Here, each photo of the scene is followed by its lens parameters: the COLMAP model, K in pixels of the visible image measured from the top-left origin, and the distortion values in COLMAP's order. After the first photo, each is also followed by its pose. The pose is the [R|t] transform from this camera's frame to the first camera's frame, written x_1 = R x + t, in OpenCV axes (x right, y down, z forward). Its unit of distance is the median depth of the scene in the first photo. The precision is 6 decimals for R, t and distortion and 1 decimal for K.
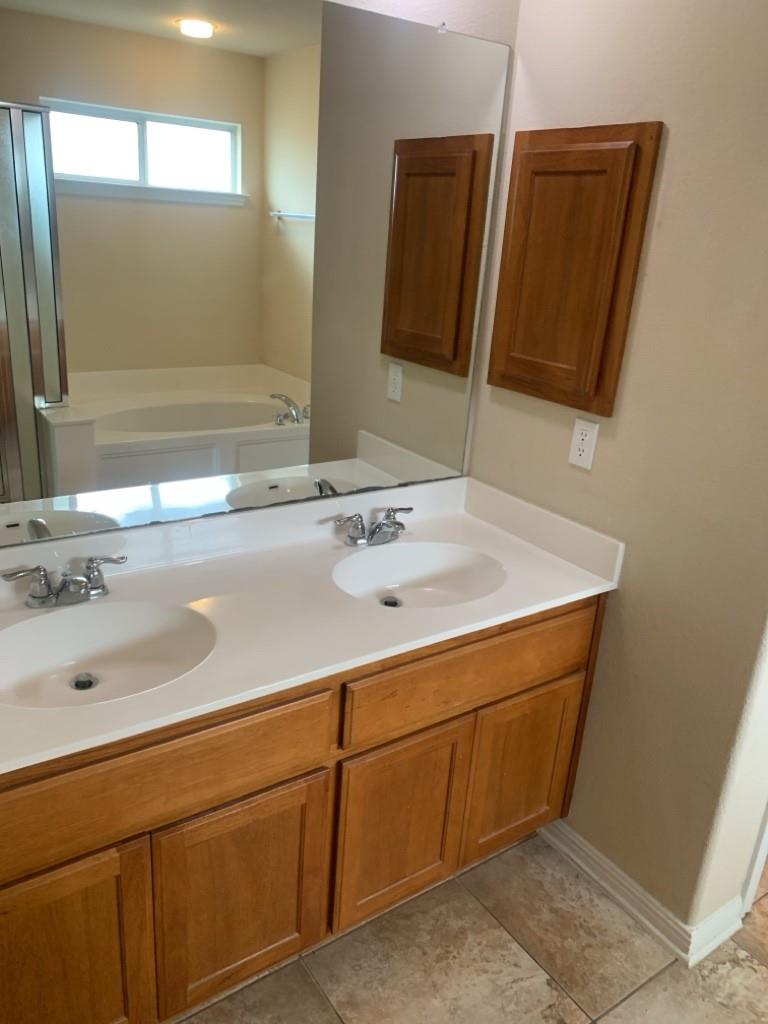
lens RADIAL K [[778.2, 0, 379.6], [0, 778.2, 513.9], [0, 0, 1]] dist [0.035238, -0.034951]
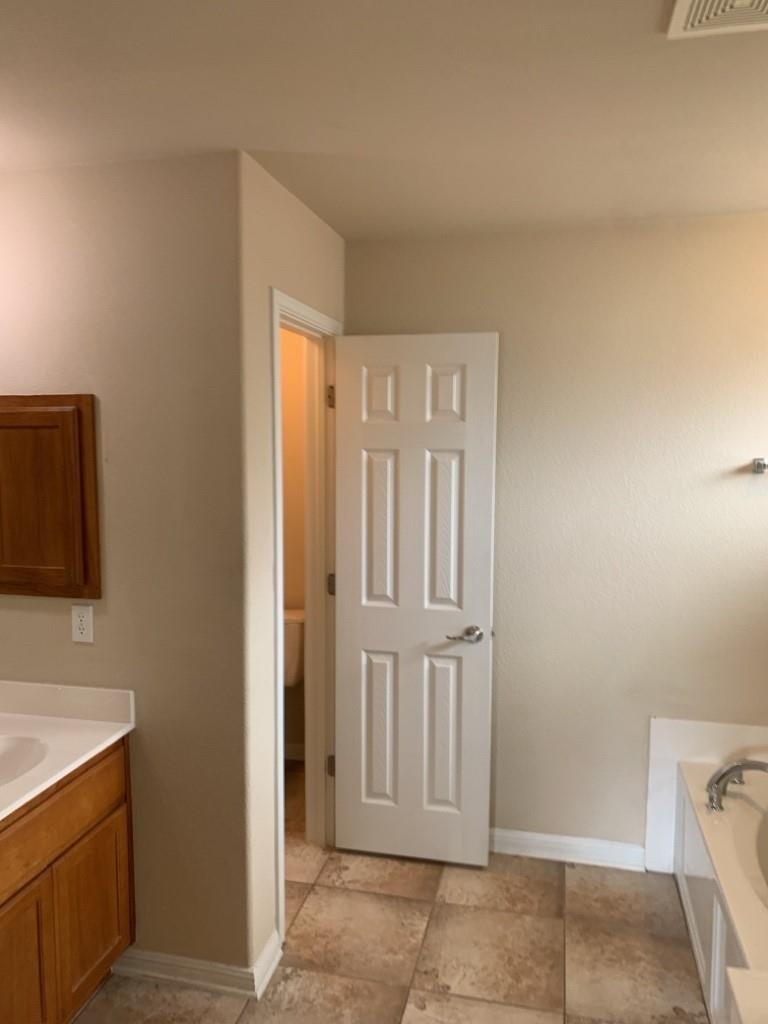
lens RADIAL K [[778.2, 0, 381.4], [0, 778.2, 501.7], [0, 0, 1]] dist [0.035238, -0.034951]
pose [[0.734742, -0.124666, 0.666792, -0.212166], [0.281823, 0.950220, -0.132885, 0.028926], [-0.617033, 0.285553, 0.733301, -0.299429]]
